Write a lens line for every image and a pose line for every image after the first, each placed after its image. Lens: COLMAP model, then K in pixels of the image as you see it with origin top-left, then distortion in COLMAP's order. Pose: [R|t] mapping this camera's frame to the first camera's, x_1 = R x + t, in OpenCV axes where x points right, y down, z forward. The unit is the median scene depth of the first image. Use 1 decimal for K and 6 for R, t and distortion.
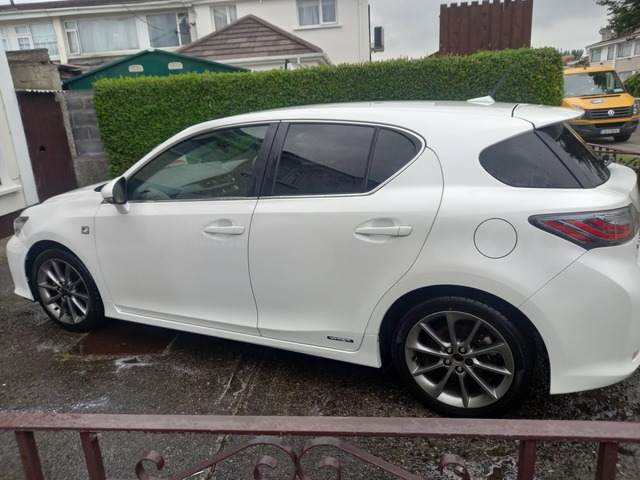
lens RADIAL K [[480.9, 0, 320.0], [0, 480.9, 240.0], [0, 0, 1]] dist [0.003289, 0.003922]
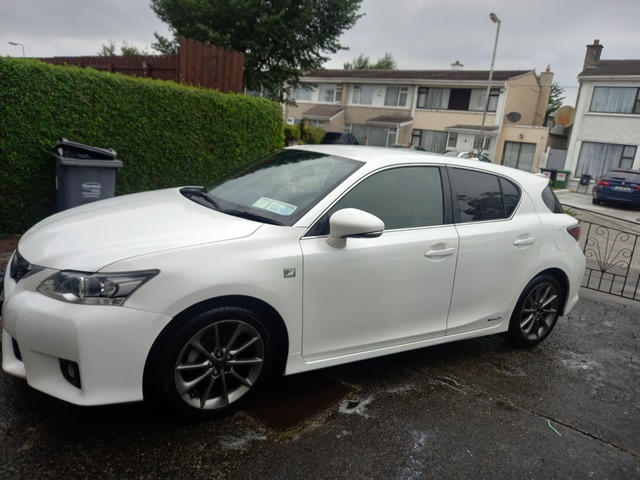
lens RADIAL K [[461.1, 0, 320.0], [0, 461.1, 240.0], [0, 0, 1]] dist [-0.000622, 0.003064]
pose [[0.546845, -0.069855, 0.834315, -1.116613], [0.094635, 0.995284, 0.021304, -0.089044], [-0.831868, 0.067306, 0.550877, 0.522174]]
